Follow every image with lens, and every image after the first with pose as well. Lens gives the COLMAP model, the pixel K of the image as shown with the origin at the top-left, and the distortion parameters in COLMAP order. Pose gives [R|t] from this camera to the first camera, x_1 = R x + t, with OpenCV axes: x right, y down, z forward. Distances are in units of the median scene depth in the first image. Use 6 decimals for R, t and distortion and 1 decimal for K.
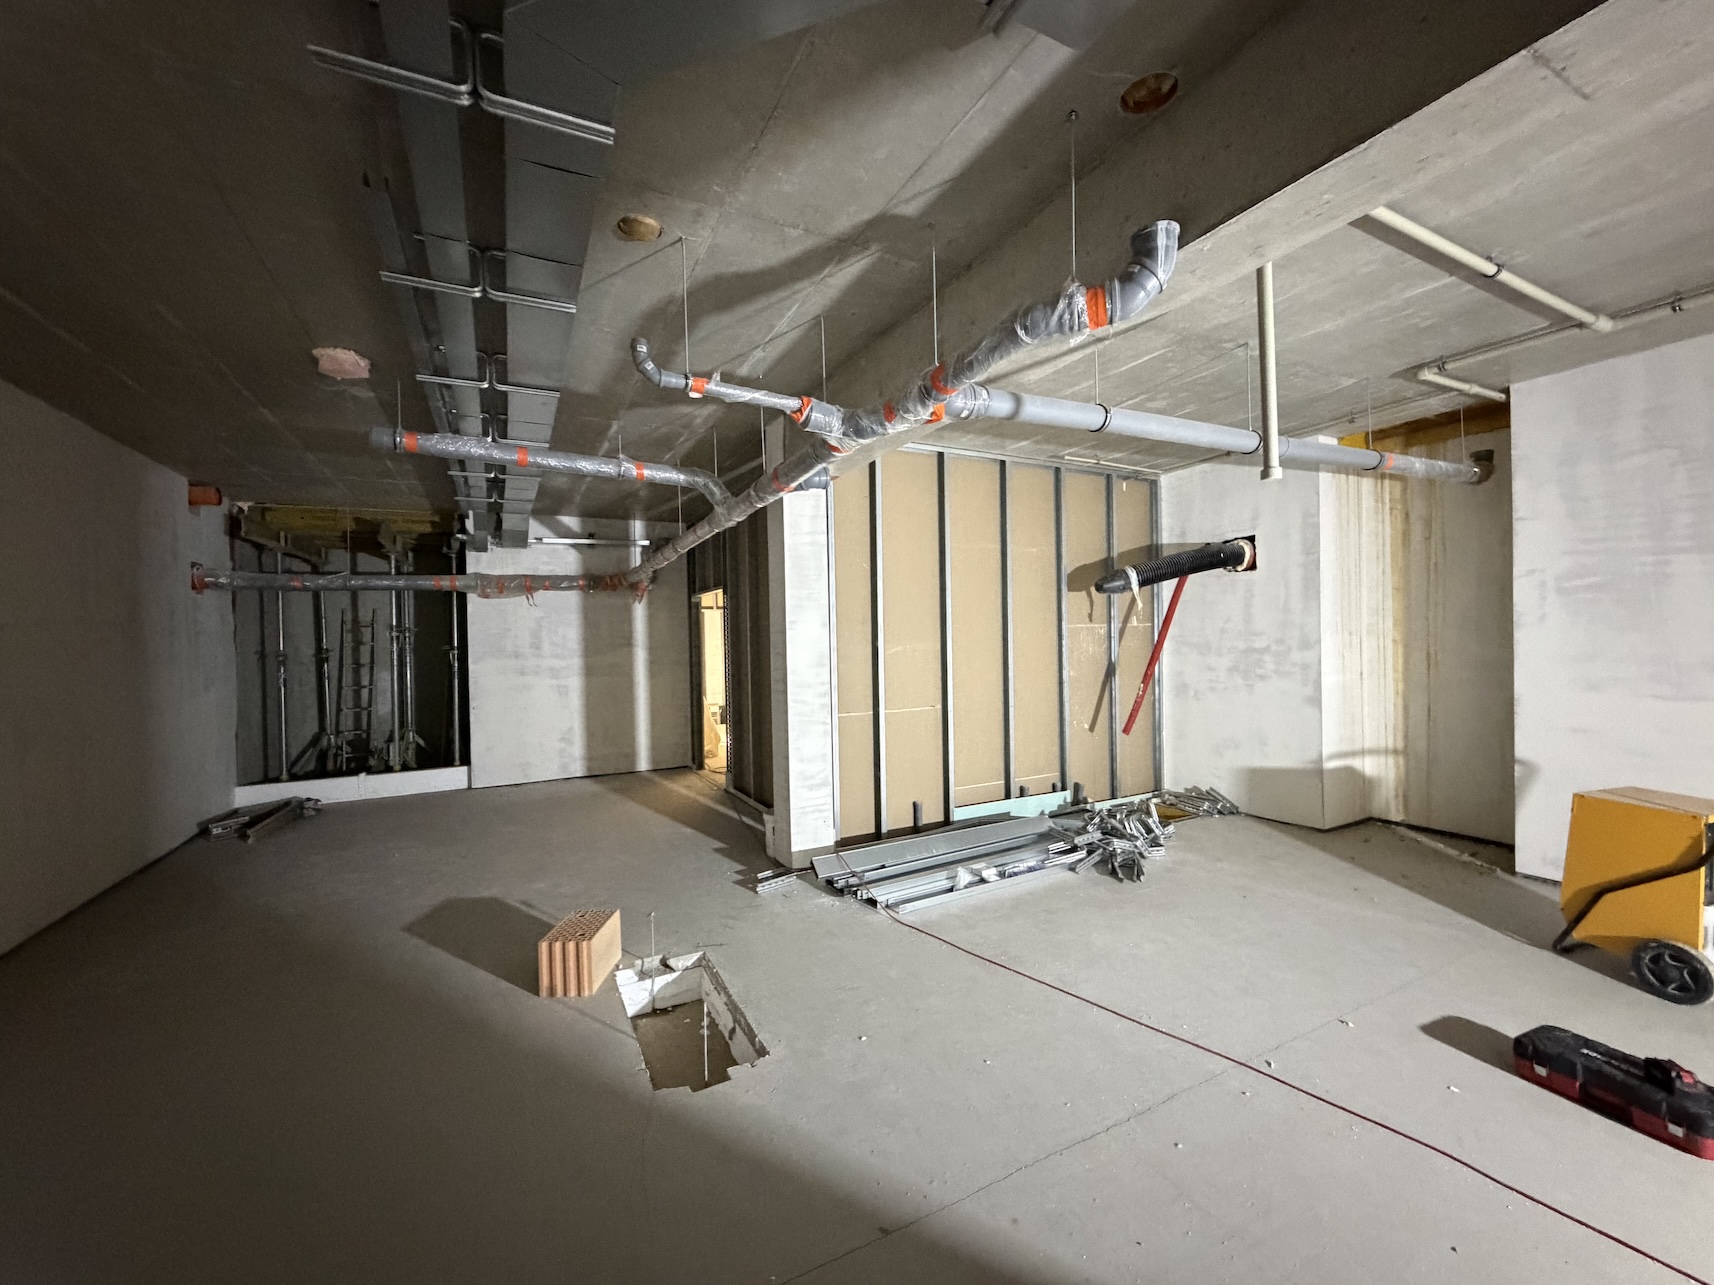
lens RADIAL K [[681.3, 0, 856.1], [0, 681.3, 639.7], [0, 0, 1]] dist [0.001131, 0.000029]
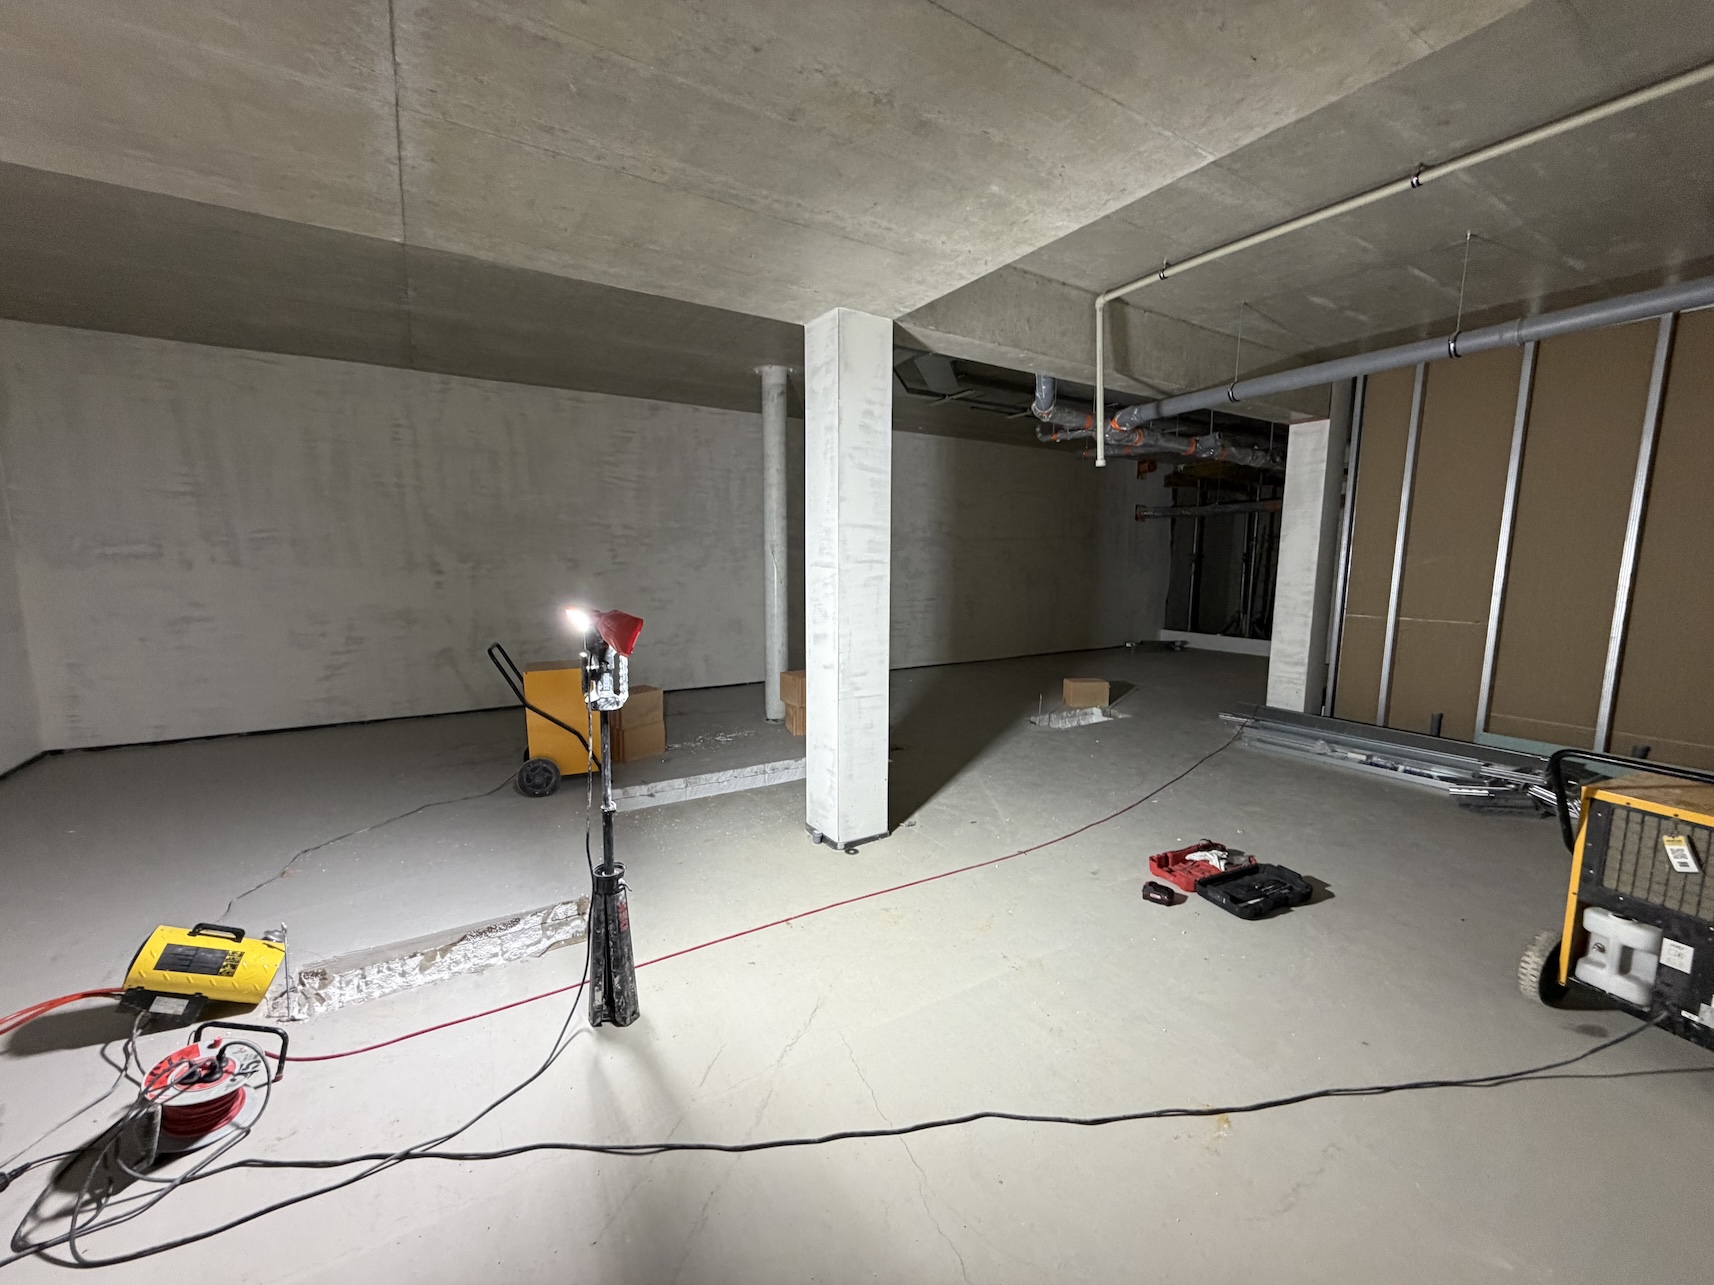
lens RADIAL K [[681.3, 0, 854.4], [0, 681.3, 640.4], [0, 0, 1]] dist [0.001131, 0.000029]
pose [[0.083376, 0.147461, -0.985547, 1.038182], [-0.018718, 0.989048, 0.146401, -0.002130], [0.996342, 0.006241, 0.085223, 0.055512]]
